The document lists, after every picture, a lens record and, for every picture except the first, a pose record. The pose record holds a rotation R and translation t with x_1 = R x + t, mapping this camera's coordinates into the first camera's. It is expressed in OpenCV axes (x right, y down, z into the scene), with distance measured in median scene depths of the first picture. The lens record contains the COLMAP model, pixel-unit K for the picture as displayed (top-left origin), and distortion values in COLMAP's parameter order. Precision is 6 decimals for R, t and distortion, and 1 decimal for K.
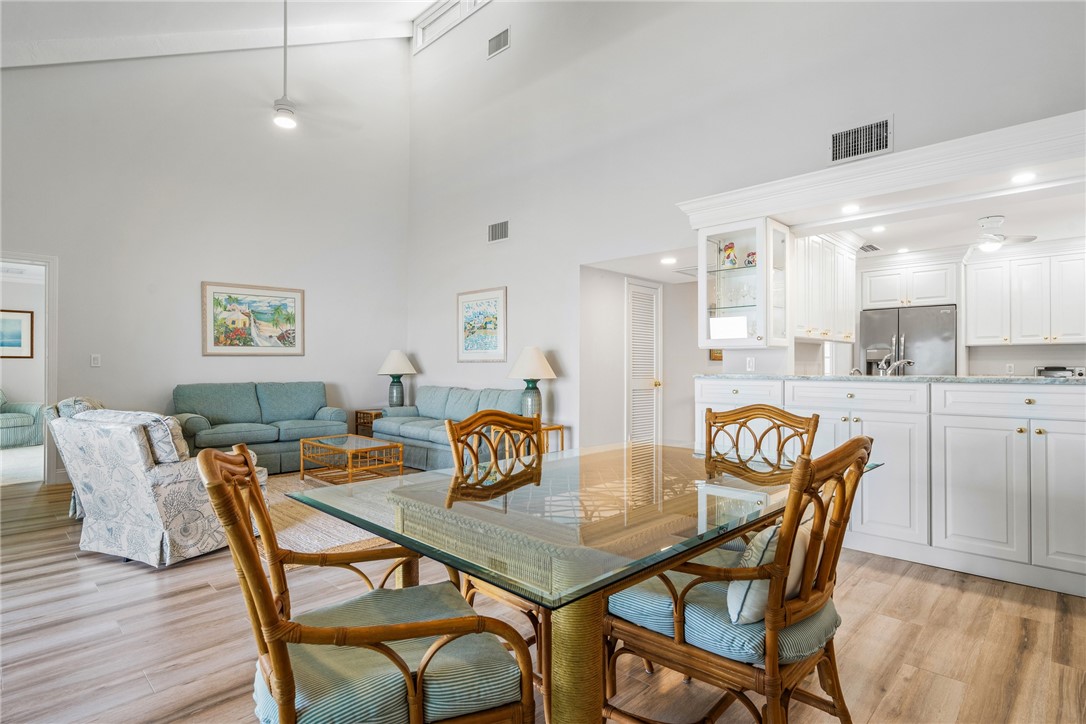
lens RADIAL K [[551.6, 0, 543.6], [0, 551.6, 363.1], [0, 0, 1]] dist [0.002926, 0.000634]
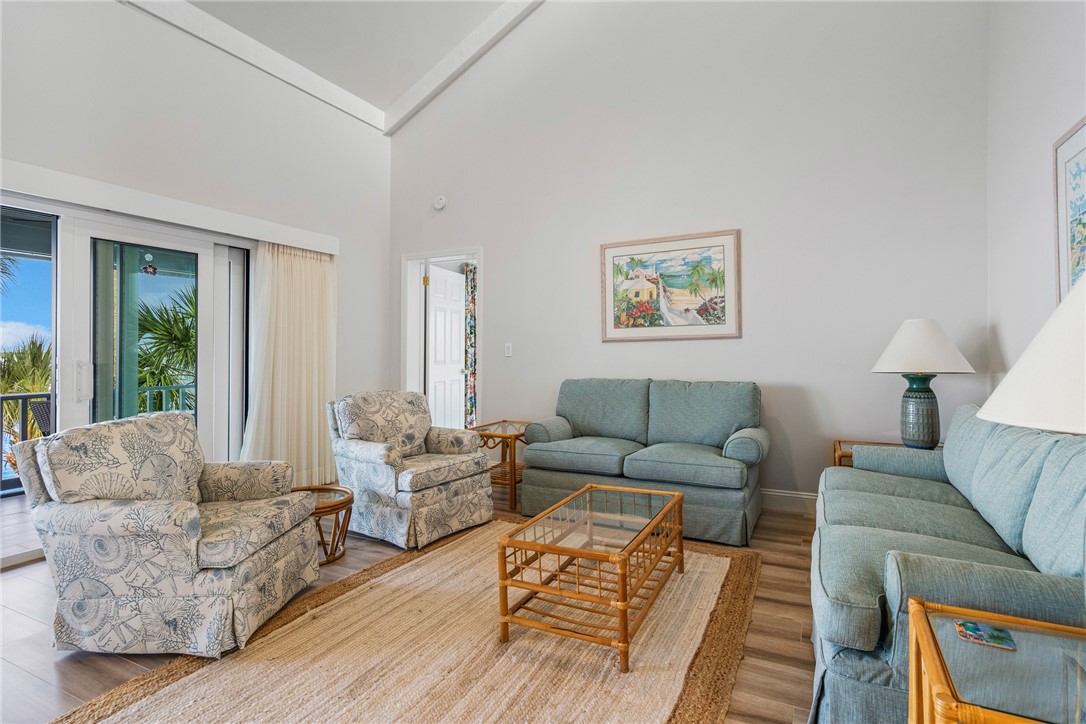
lens RADIAL K [[560.4, 0, 548.8], [0, 560.4, 341.6], [0, 0, 1]] dist [0.002466, 0.001146]
pose [[0.308208, -0.021308, -0.951080, 0.088691], [0.011157, 0.999761, -0.018783, -0.000083], [0.951253, -0.004822, 0.308372, 0.650640]]
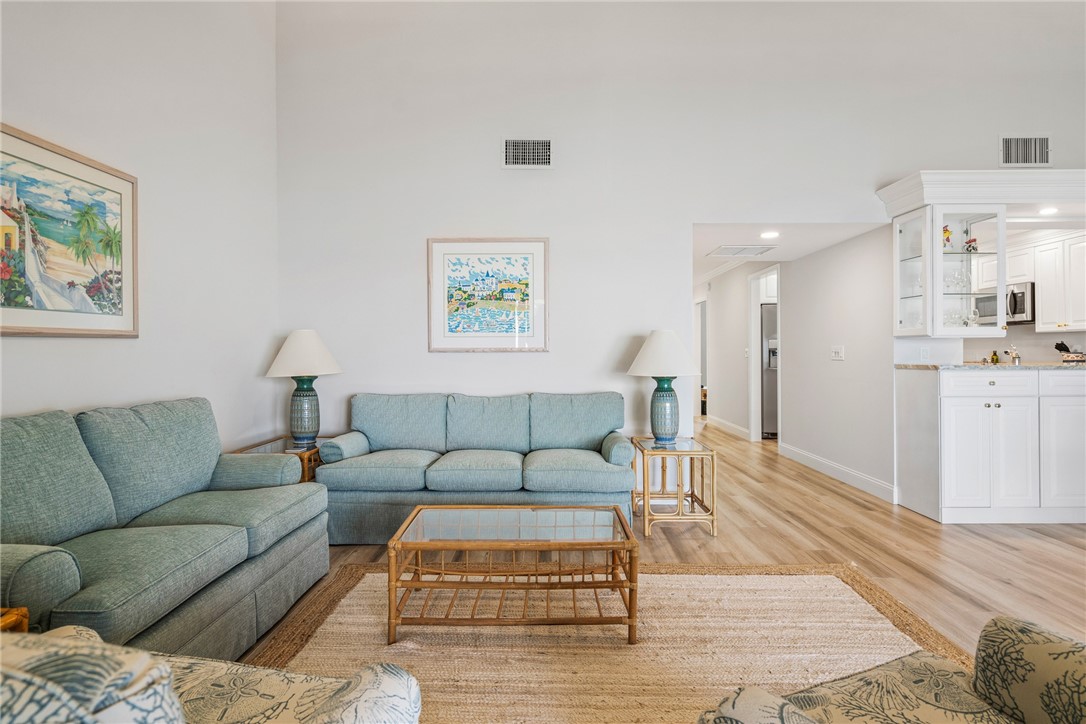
lens RADIAL K [[550.2, 0, 542.1], [0, 550.2, 351.7], [0, 0, 1]] dist [0.003122, 0.000962]
pose [[0.722906, -0.002792, 0.690941, -0.532159], [0.002336, 0.999996, 0.001597, -0.002869], [-0.690943, 0.000460, 0.722909, 0.523435]]
